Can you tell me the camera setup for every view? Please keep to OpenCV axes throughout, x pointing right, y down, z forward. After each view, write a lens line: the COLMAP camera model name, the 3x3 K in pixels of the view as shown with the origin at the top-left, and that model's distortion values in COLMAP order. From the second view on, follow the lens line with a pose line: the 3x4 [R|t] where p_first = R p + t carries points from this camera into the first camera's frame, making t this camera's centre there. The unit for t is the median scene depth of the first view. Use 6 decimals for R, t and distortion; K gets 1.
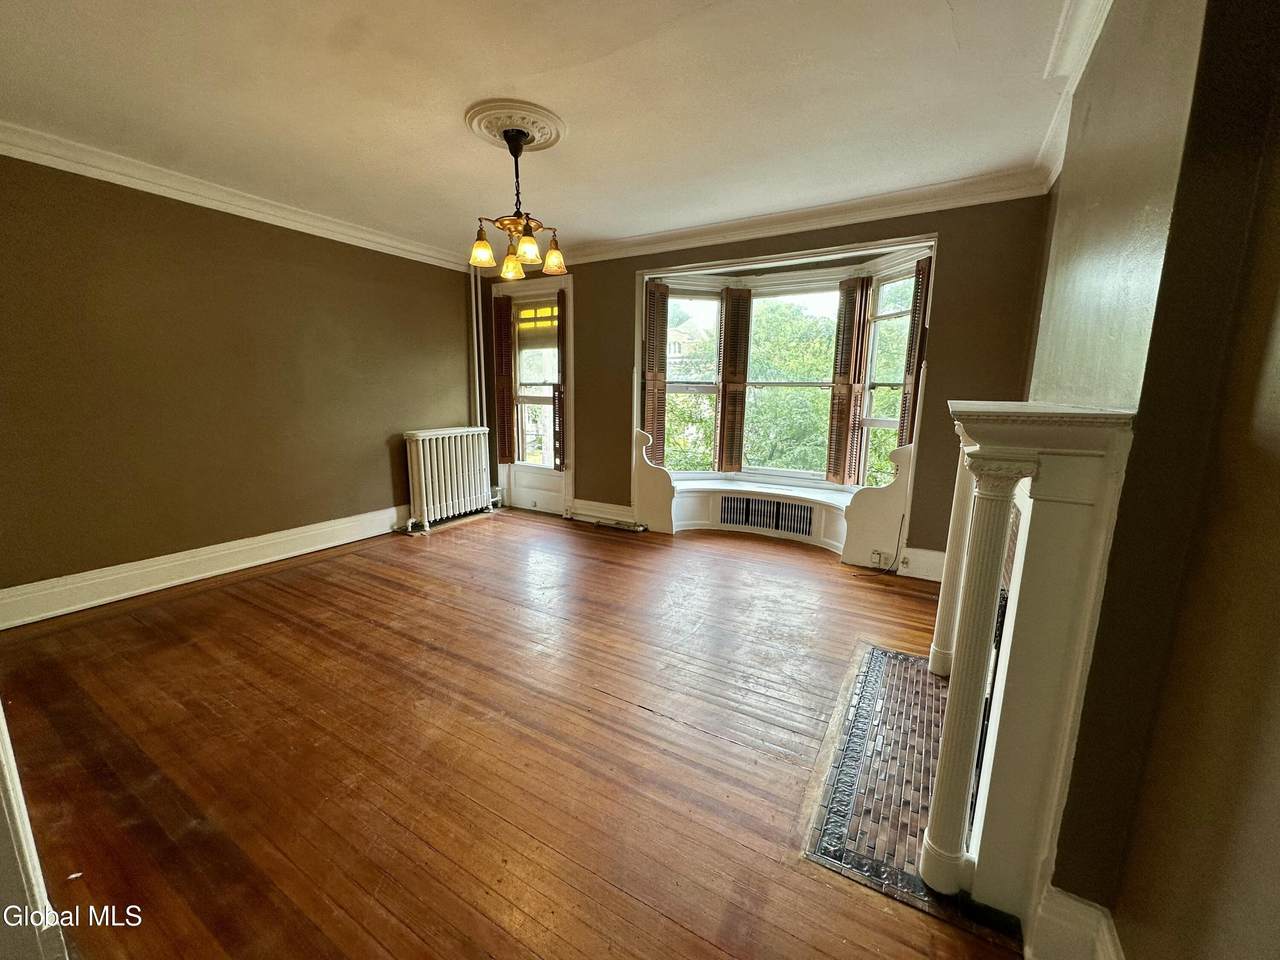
lens RADIAL K [[512.4, 0, 638.9], [0, 512.4, 481.1], [0, 0, 1]] dist [-0.005492, 0.001034]
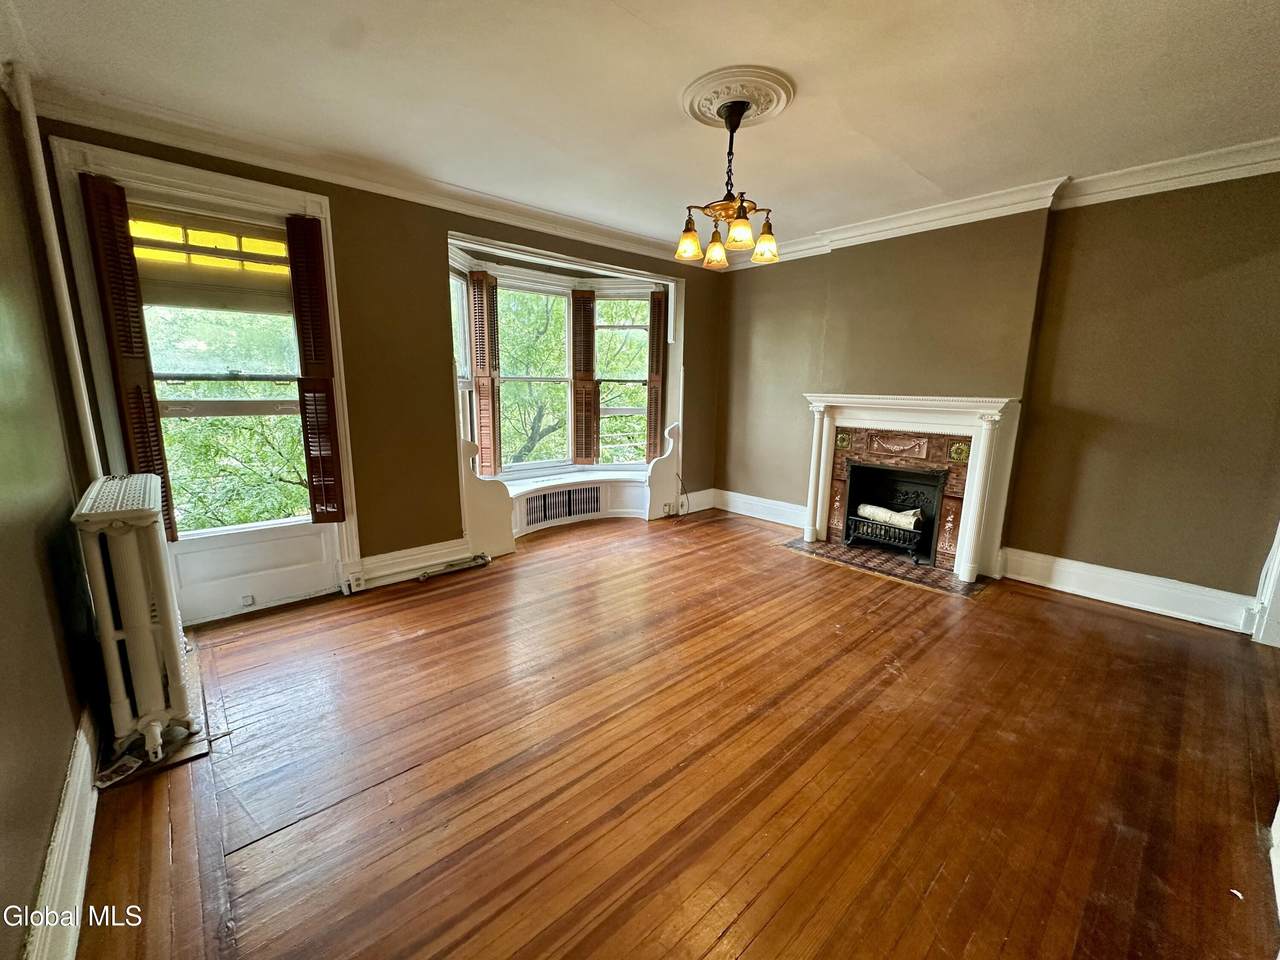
lens RADIAL K [[512.4, 0, 638.3], [0, 512.4, 481.2], [0, 0, 1]] dist [-0.005492, 0.001034]
pose [[0.290222, -0.186876, 0.938535, -0.656919], [0.161969, 0.976190, 0.144288, -0.103689], [-0.943153, 0.110138, 0.313580, 0.501471]]
